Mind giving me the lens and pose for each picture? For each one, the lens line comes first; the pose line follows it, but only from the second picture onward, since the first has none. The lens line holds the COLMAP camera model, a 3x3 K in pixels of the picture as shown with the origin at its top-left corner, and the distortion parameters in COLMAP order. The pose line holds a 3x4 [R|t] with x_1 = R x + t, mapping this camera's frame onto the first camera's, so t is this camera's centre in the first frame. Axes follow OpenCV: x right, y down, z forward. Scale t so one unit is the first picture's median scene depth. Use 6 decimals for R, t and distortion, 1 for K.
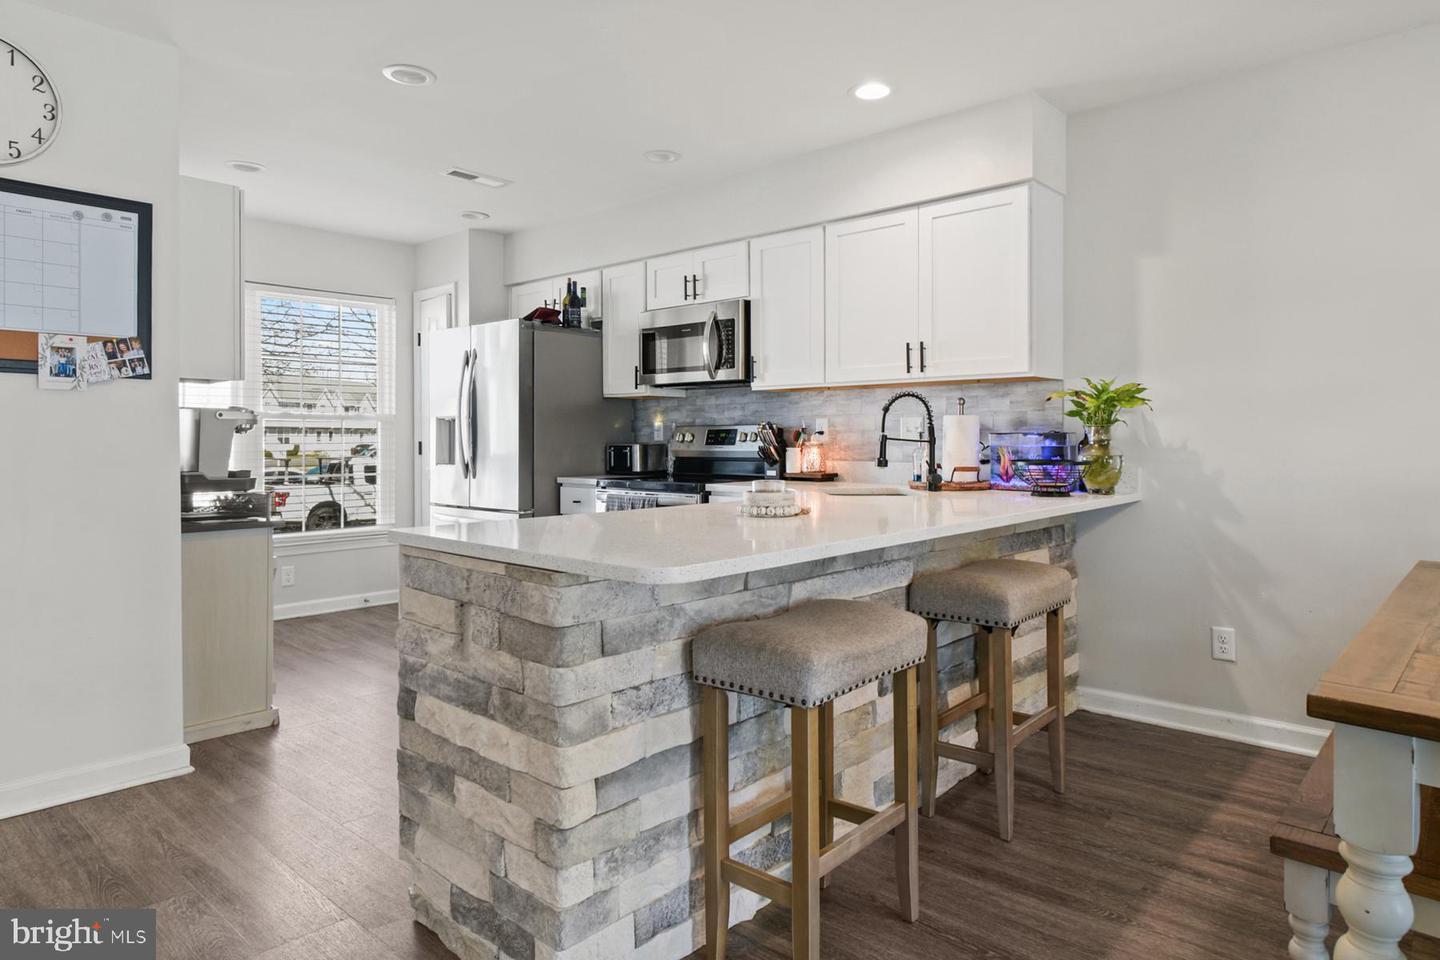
lens RADIAL K [[872.4, 0, 722.8], [0, 872.4, 432.7], [0, 0, 1]] dist [0.000171, 0.000047]
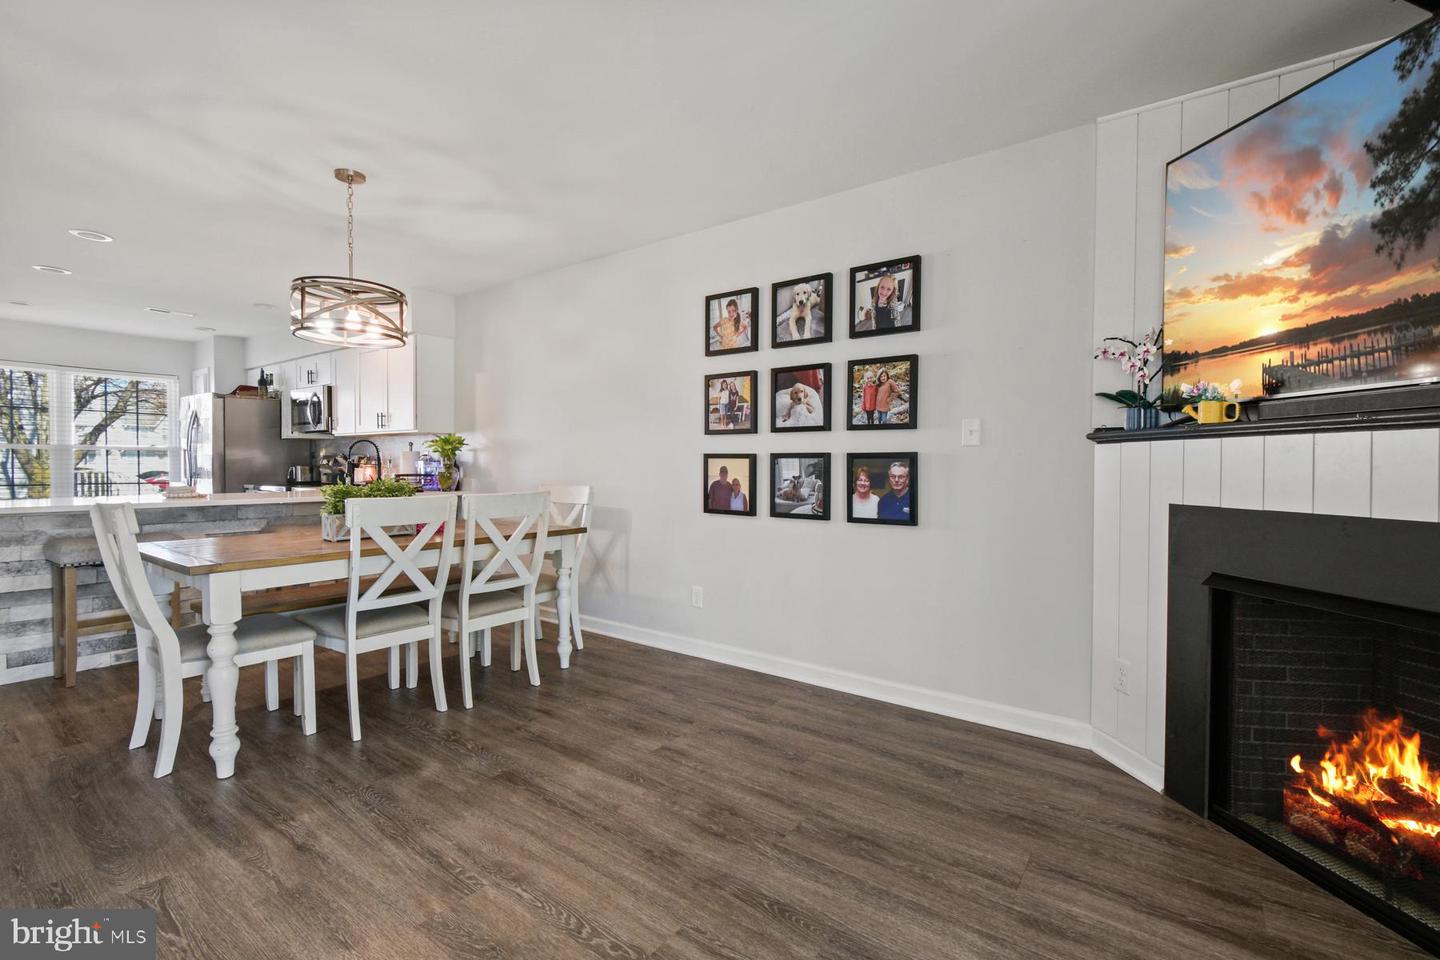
lens RADIAL K [[638.7, 0, 722.1], [0, 638.7, 478.0], [0, 0, 1]] dist [0.002398, -0.001015]
pose [[0.995116, 0.007252, 0.098442, 0.704638], [-0.009818, 0.999624, 0.025606, -0.003629], [-0.098220, -0.026448, 0.994813, -0.397697]]
